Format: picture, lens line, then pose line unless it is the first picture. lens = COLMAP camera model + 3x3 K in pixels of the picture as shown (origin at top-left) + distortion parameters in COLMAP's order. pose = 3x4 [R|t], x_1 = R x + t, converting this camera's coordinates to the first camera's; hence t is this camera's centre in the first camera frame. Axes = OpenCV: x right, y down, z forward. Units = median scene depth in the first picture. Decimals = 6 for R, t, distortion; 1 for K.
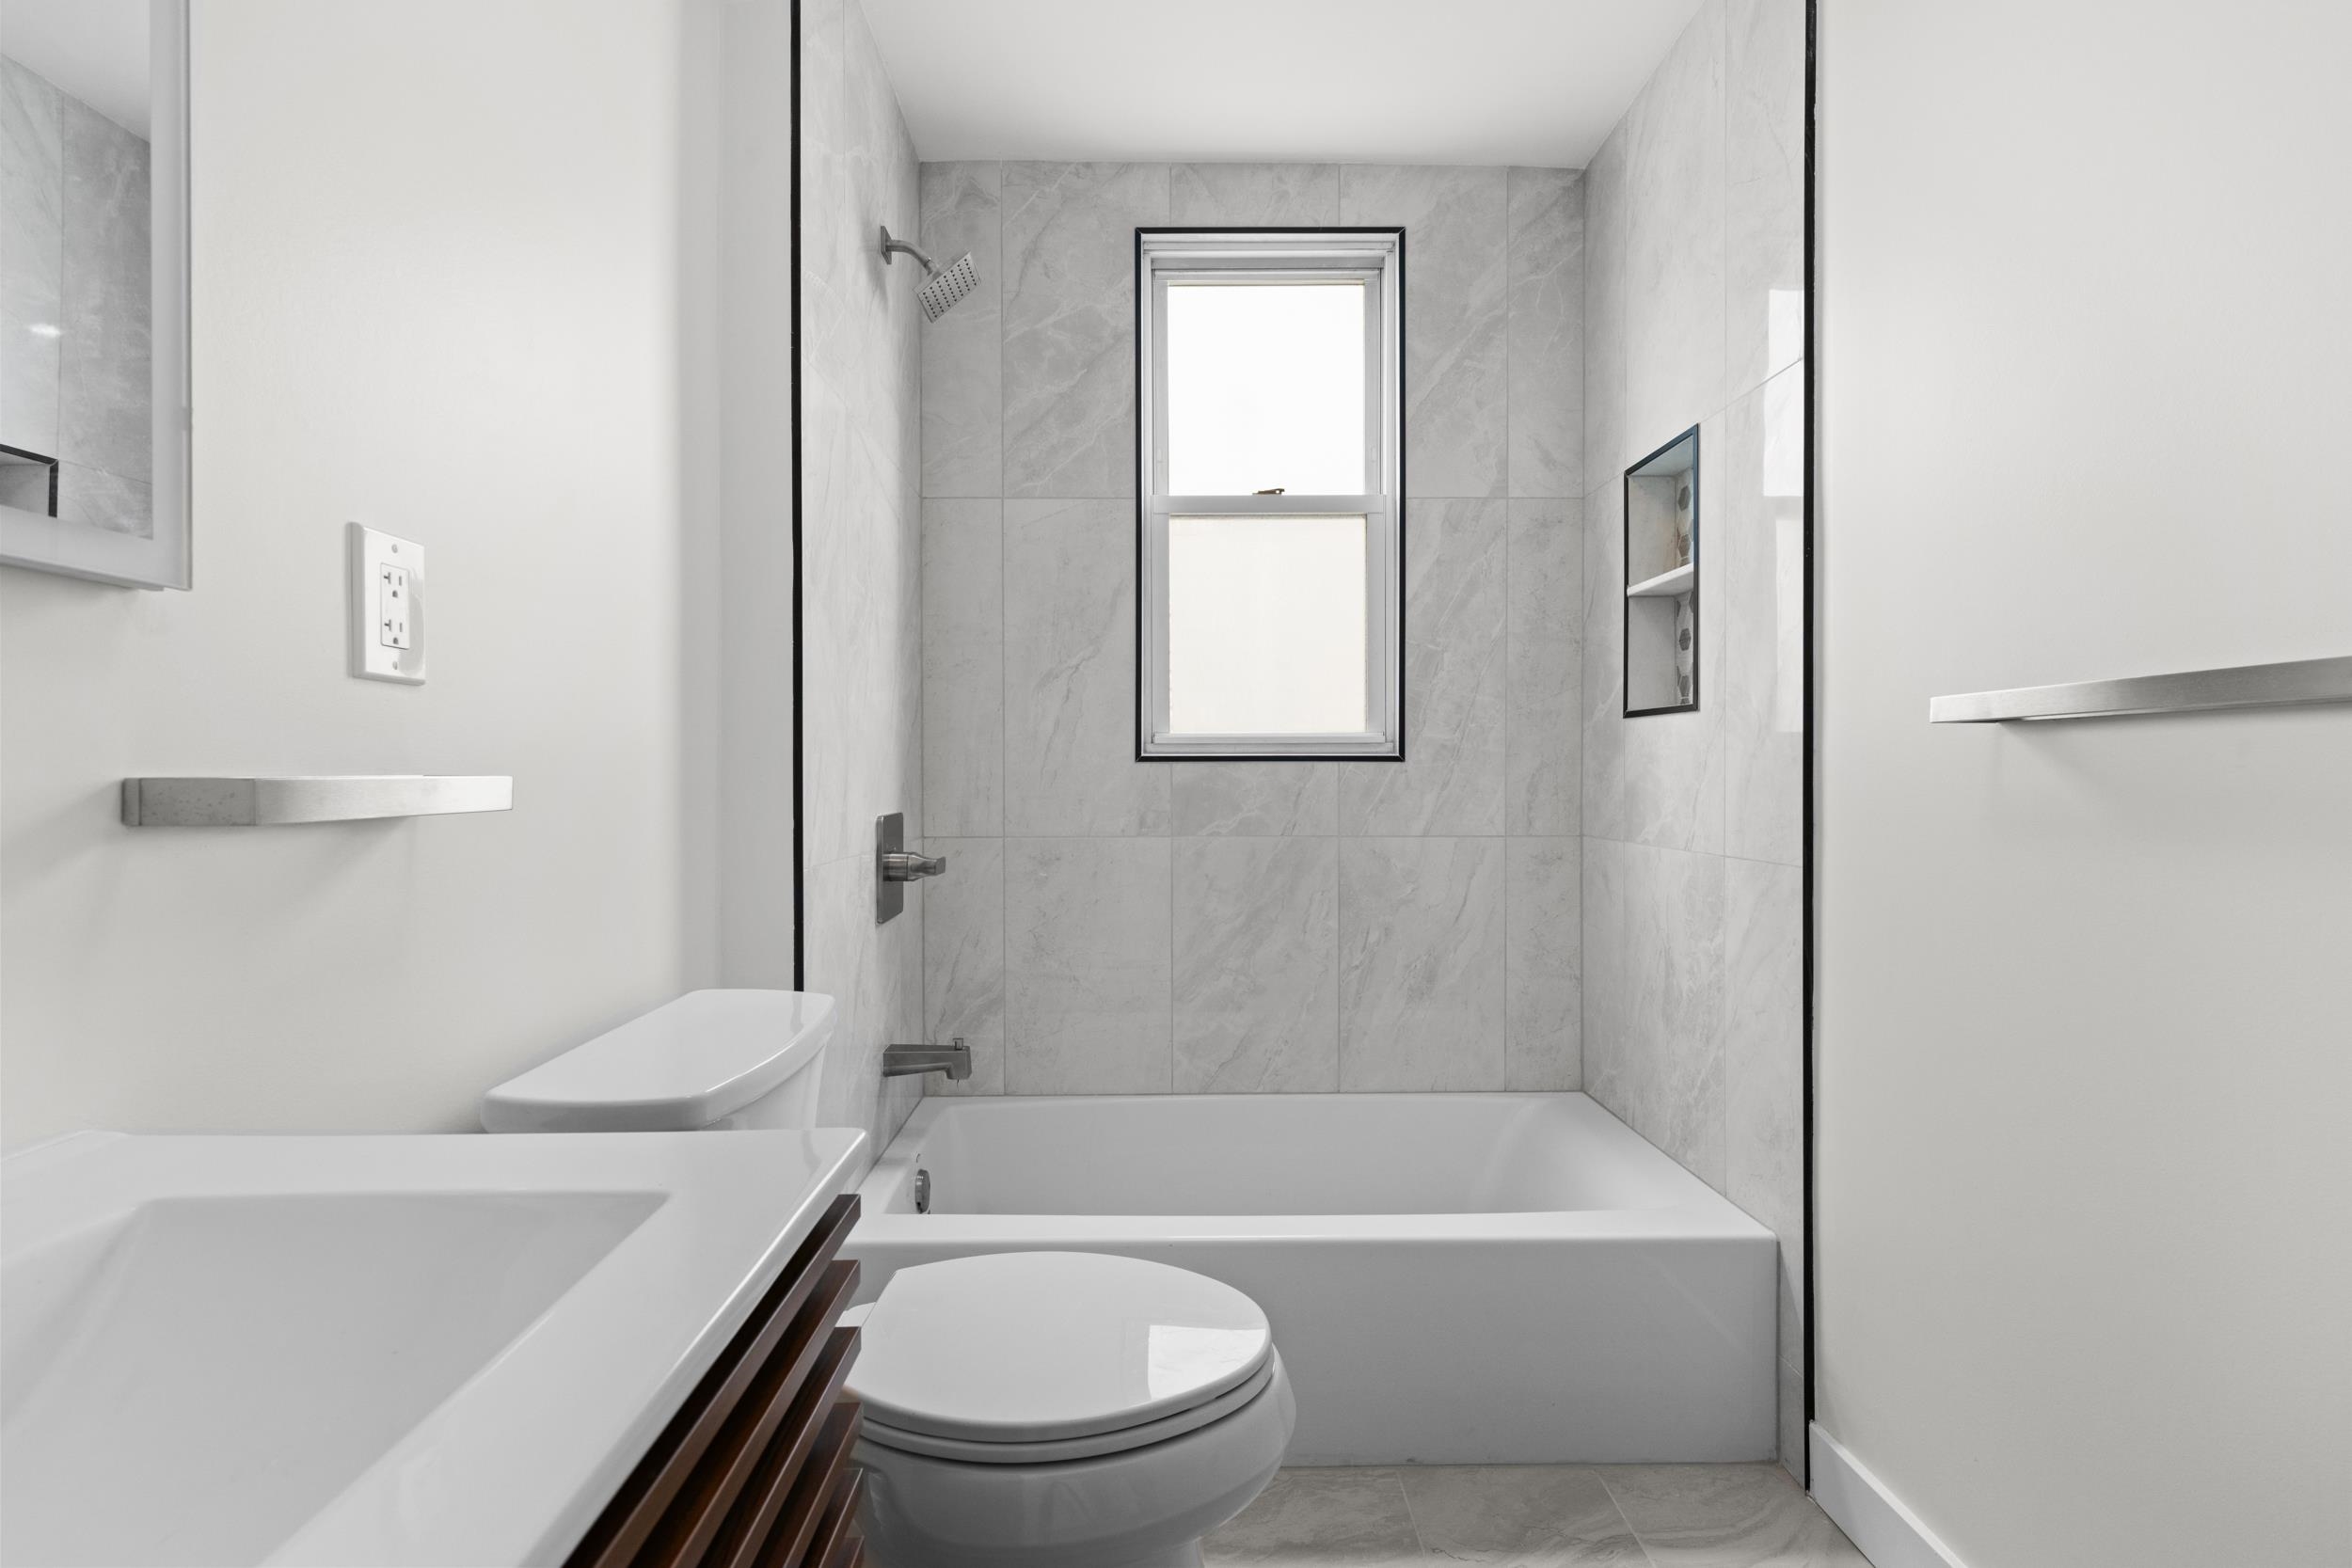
lens RADIAL K [[1052.6, 0, 1178.9], [0, 1052.6, 774.7], [0, 0, 1]] dist [0.008580, -0.001668]
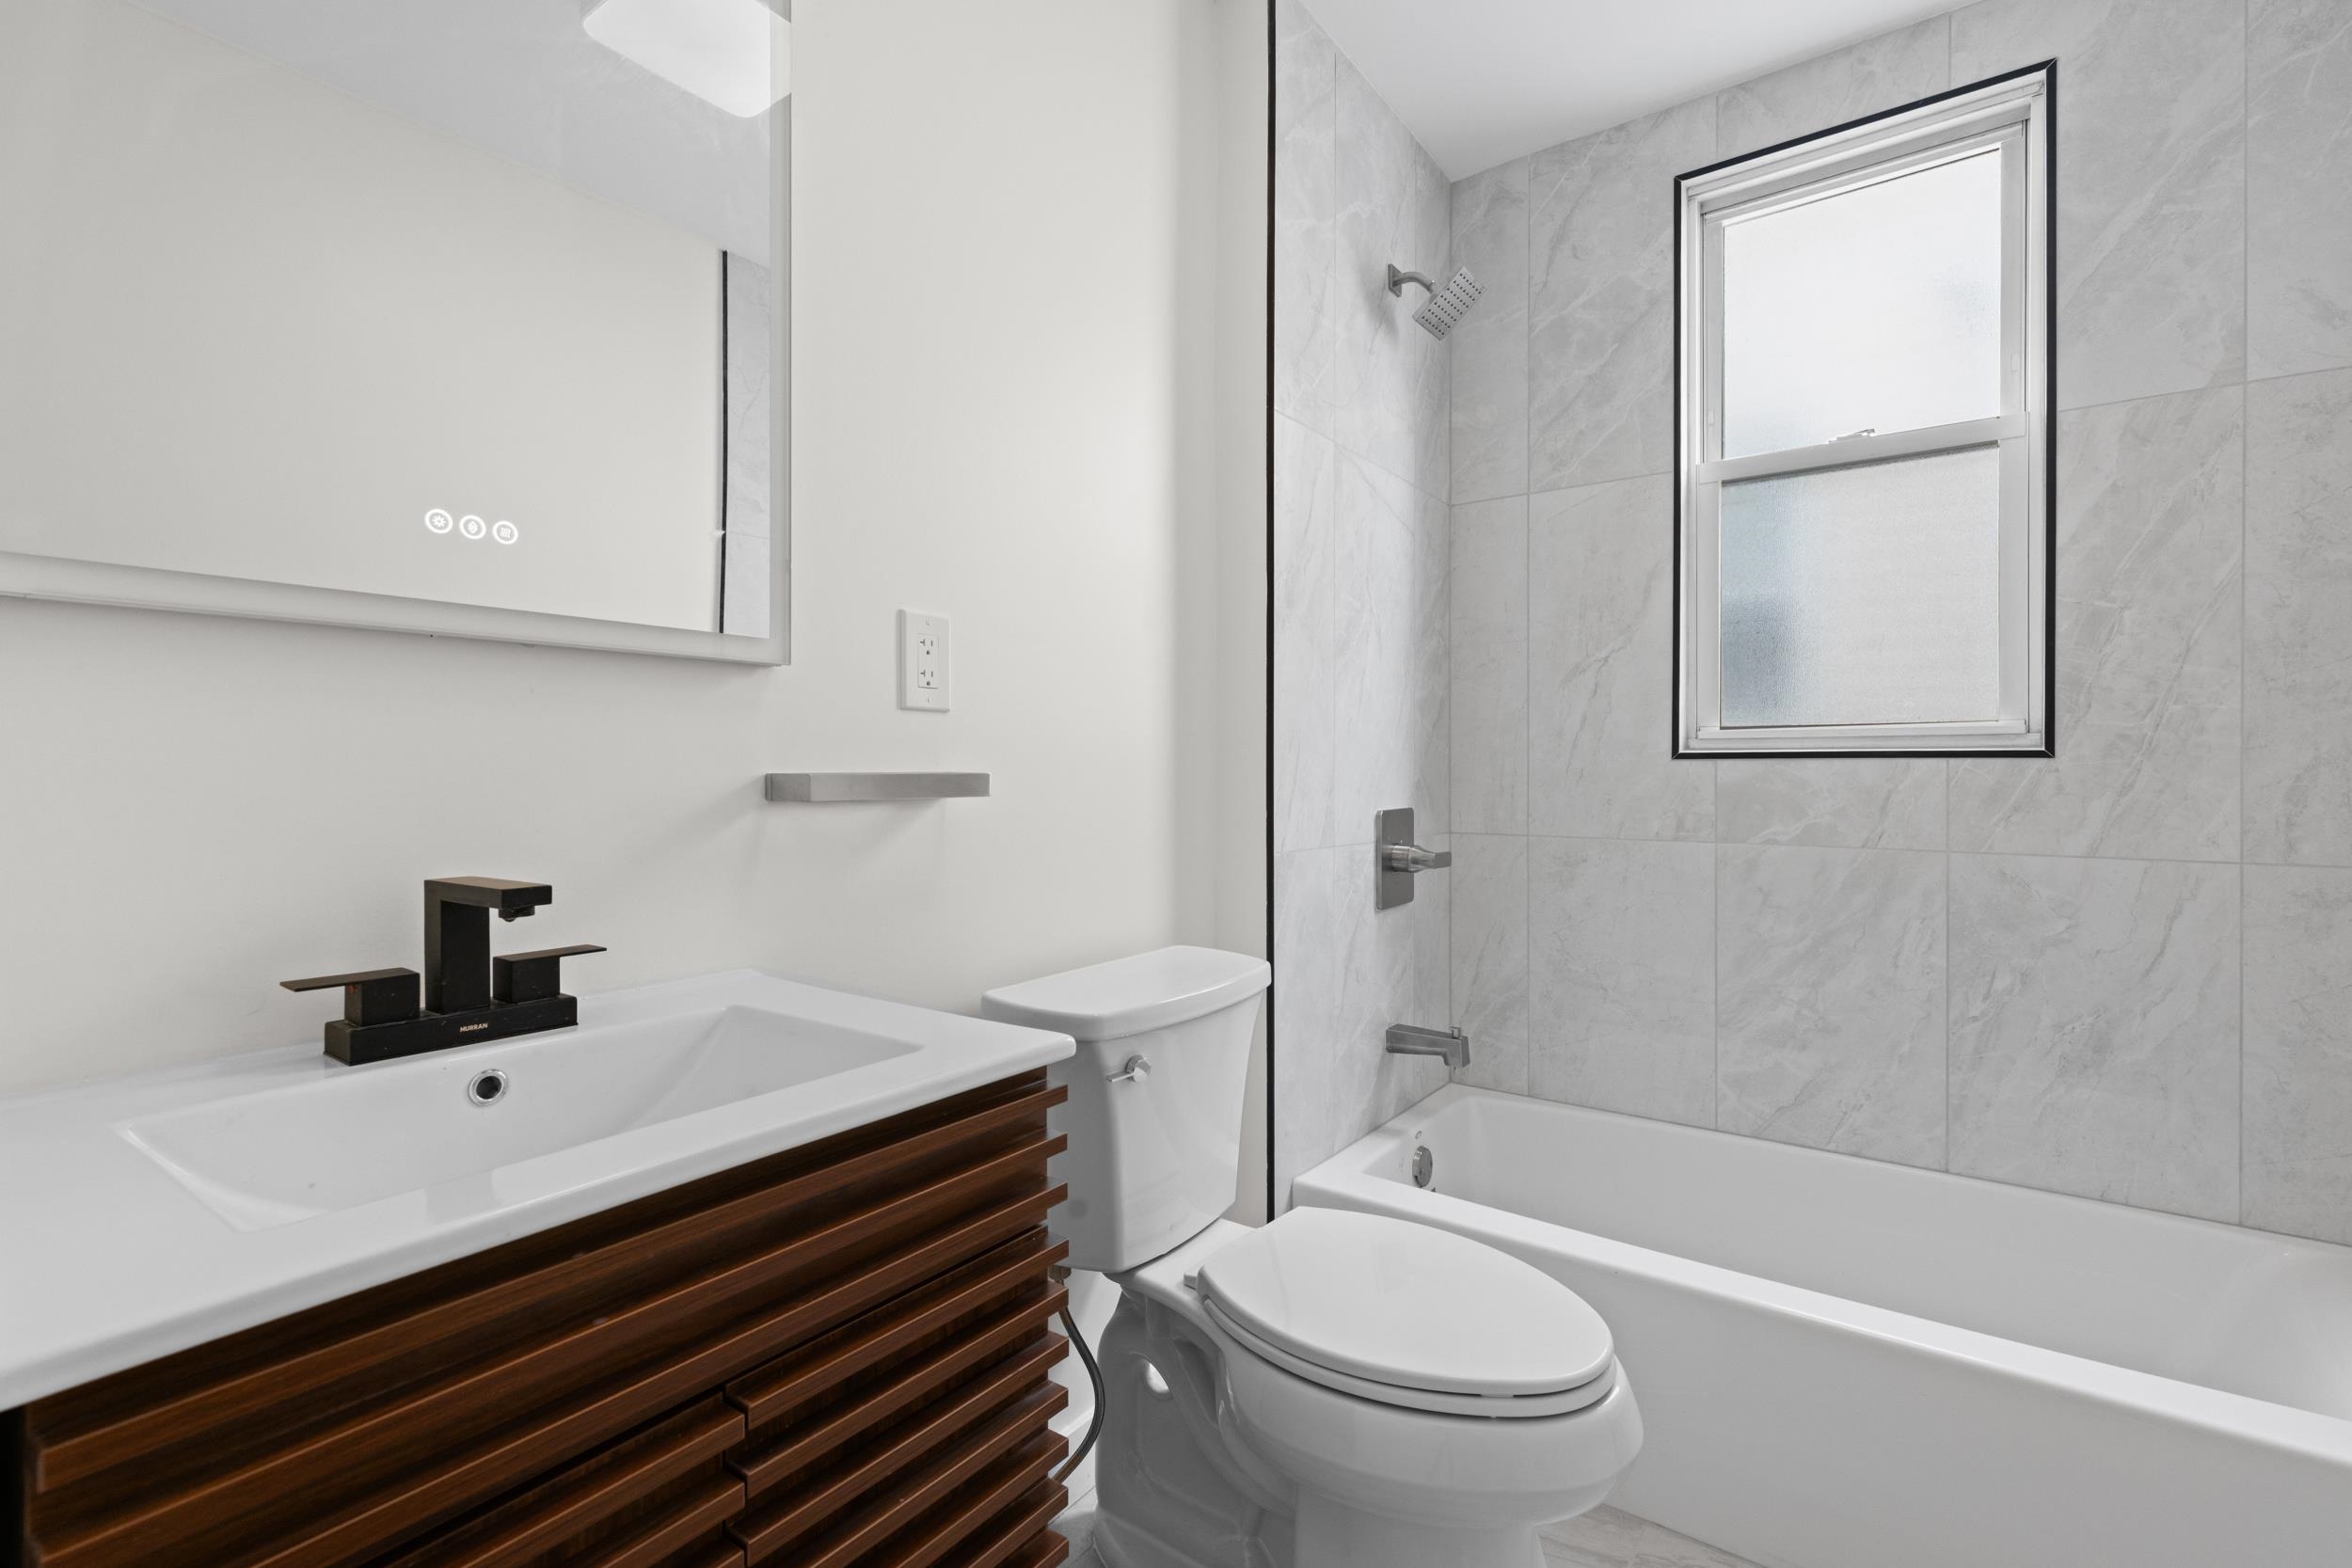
lens RADIAL K [[1078.9, 0, 1189.1], [0, 1078.9, 770.7], [0, 0, 1]] dist [0.001024, -0.000526]
pose [[0.794359, 0.003336, -0.607440, 0.195292], [-0.003569, 0.999993, 0.000825, -0.001612], [0.607439, 0.001513, 0.794365, -0.000698]]
